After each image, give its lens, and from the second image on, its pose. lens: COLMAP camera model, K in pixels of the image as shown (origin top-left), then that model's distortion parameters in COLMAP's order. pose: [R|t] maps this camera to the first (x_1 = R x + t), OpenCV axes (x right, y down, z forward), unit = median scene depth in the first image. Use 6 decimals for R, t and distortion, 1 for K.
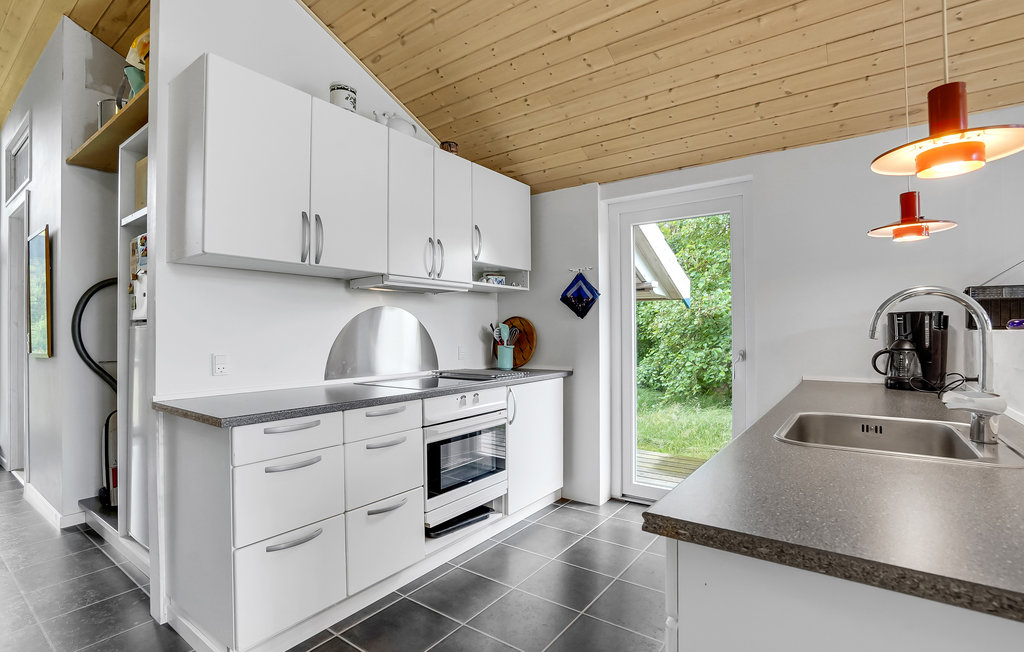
lens RADIAL K [[482.0, 0, 514.0], [0, 482.0, 320.5], [0, 0, 1]] dist [-0.035322, 0.000508]
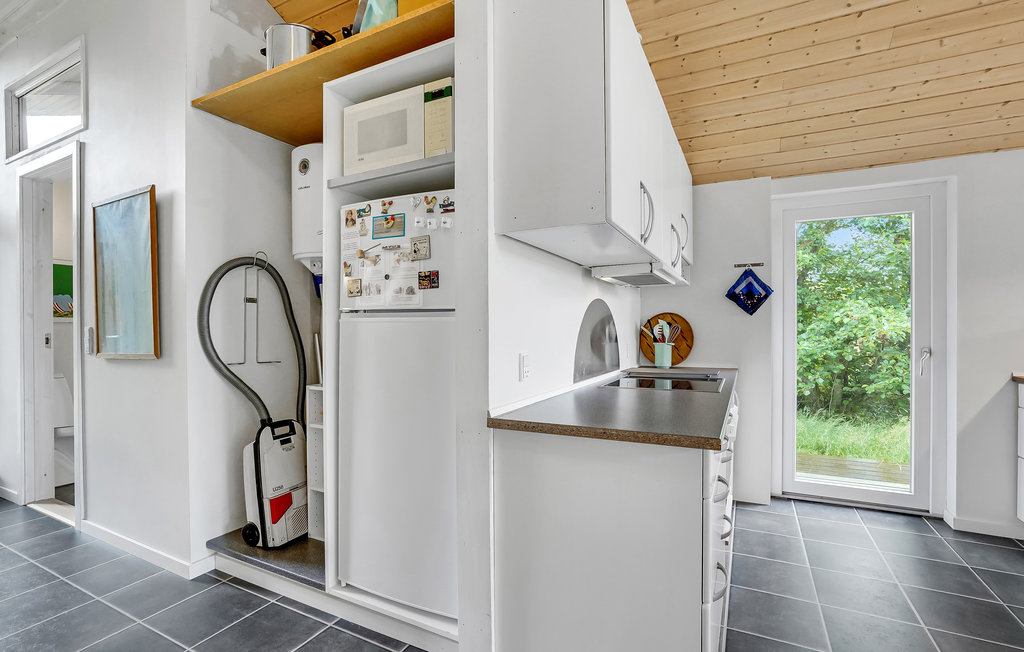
lens RADIAL K [[463.9, 0, 512.0], [0, 463.9, 326.0], [0, 0, 1]] dist [-0.038820, 0.014040]
pose [[0.988372, 0.006819, 0.151902, -0.529749], [-0.008896, 0.999876, 0.012996, 0.010626], [-0.151794, -0.014196, 0.988310, 0.165975]]
